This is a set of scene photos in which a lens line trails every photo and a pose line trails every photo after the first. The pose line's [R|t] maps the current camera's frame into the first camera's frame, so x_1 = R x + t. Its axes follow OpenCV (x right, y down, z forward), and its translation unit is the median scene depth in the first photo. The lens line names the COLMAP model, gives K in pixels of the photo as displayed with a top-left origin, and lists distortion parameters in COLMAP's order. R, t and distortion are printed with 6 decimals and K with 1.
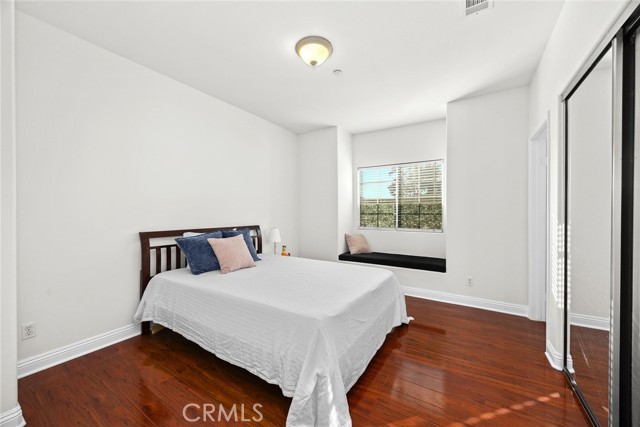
lens RADIAL K [[246.9, 0, 317.2], [0, 246.9, 213.5], [0, 0, 1]] dist [-0.001467, -0.000793]
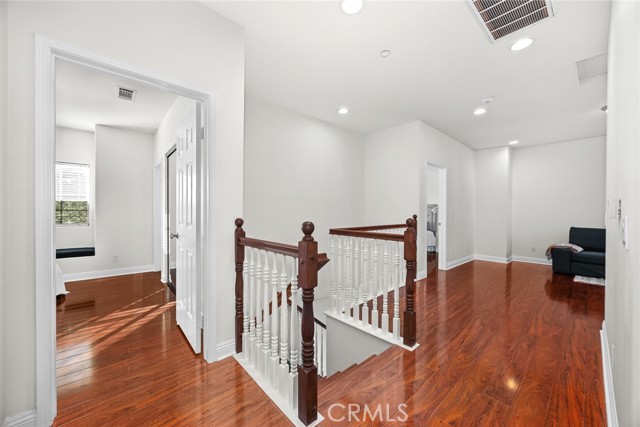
lens RADIAL K [[246.9, 0, 319.2], [0, 246.9, 212.0], [0, 0, 1]] dist [-0.001467, -0.000793]
pose [[0.287240, -0.003858, 0.957851, -0.375698], [0.002402, 0.999992, 0.003307, 0.010992], [-0.957856, 0.001351, 0.287247, -0.491153]]
